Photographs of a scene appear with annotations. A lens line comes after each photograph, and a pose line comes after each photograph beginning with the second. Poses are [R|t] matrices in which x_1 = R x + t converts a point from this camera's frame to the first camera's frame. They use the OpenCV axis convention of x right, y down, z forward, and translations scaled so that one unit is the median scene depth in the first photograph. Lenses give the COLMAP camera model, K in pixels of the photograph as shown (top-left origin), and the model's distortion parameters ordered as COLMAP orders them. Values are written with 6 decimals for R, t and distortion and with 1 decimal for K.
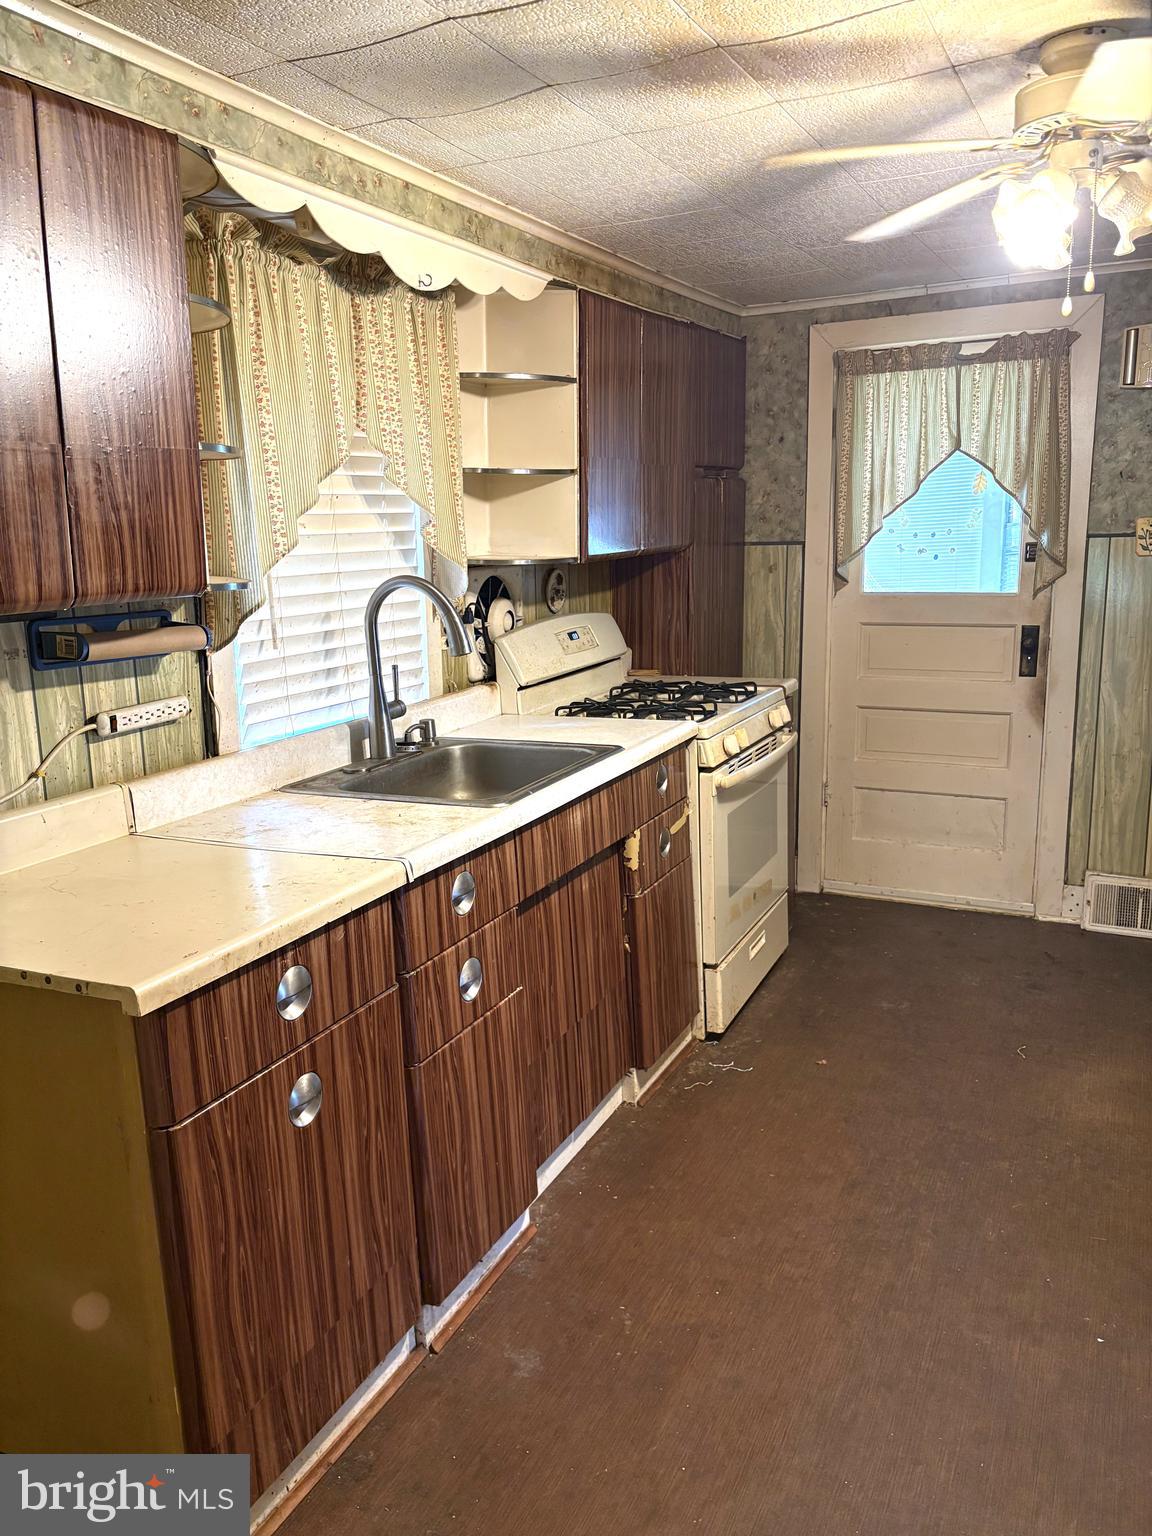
lens RADIAL K [[1162.5, 0, 532.7], [0, 1162.5, 781.9], [0, 0, 1]] dist [0.010952, -0.017390]
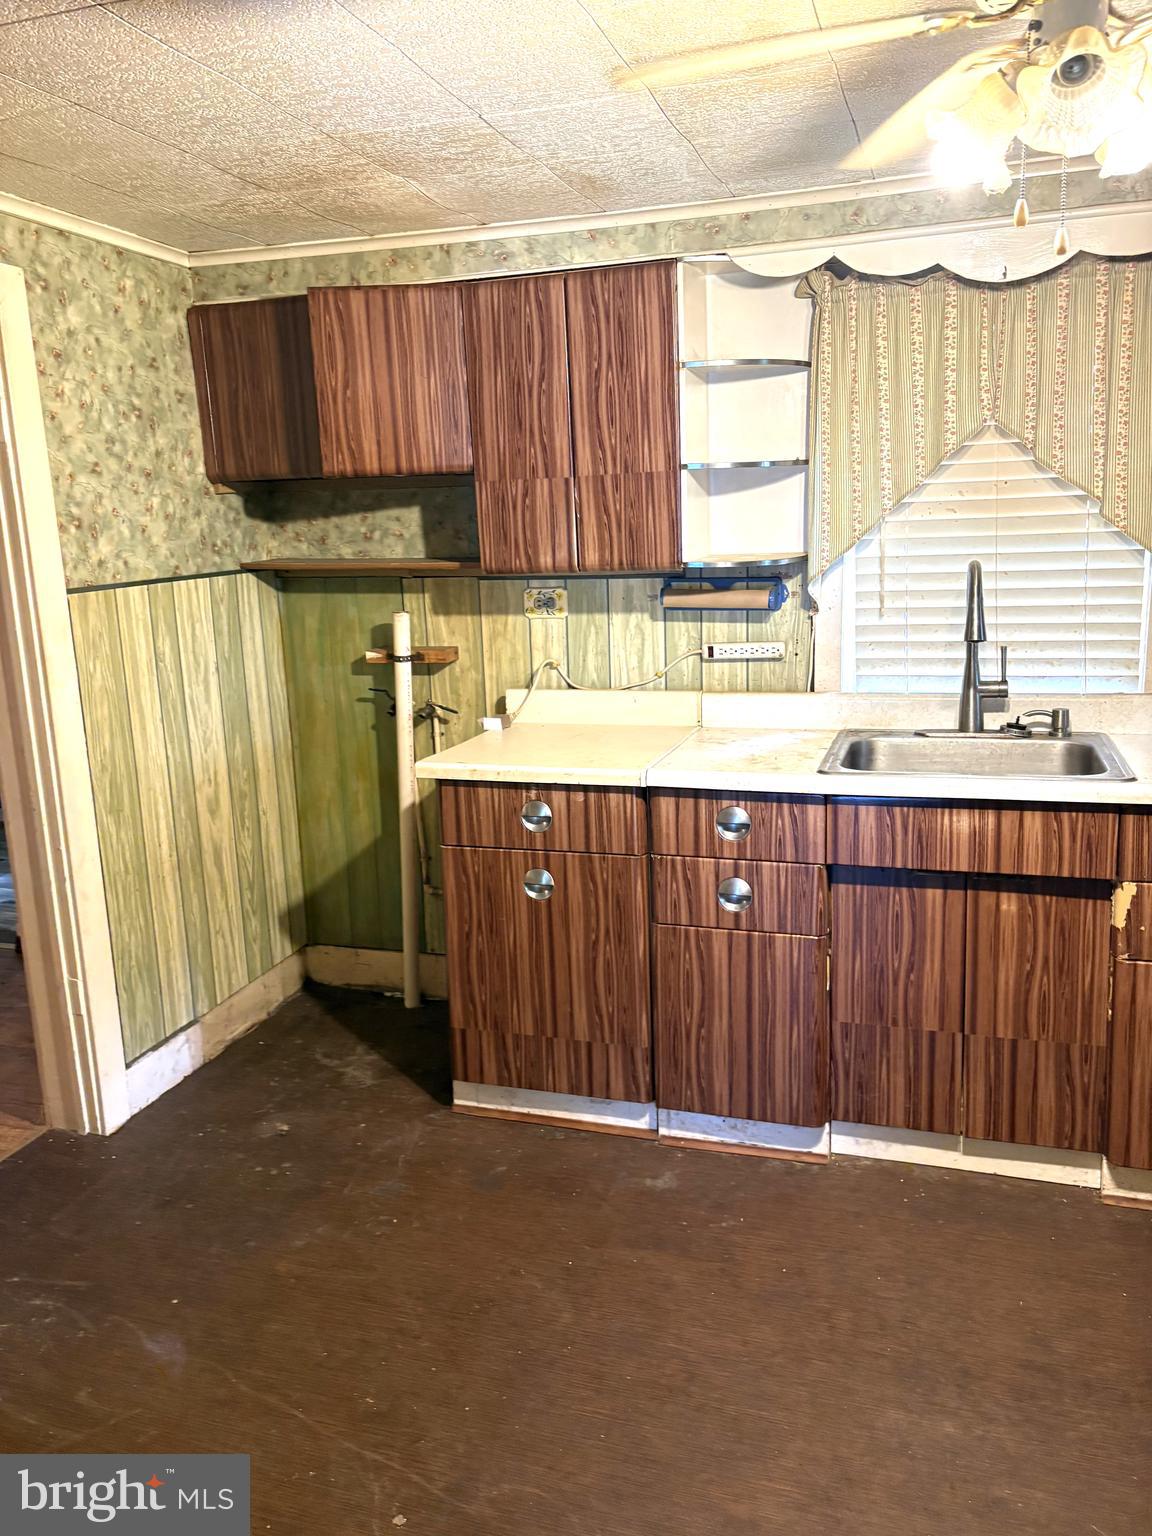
lens RADIAL K [[1162.5, 0, 582.4], [0, 1162.5, 769.9], [0, 0, 1]] dist [0.010952, -0.017390]
pose [[0.144475, 0.233915, -0.961463, 1.065515], [-0.176305, 0.962195, 0.207601, -0.182271], [0.973675, 0.139517, 0.180254, 0.593332]]
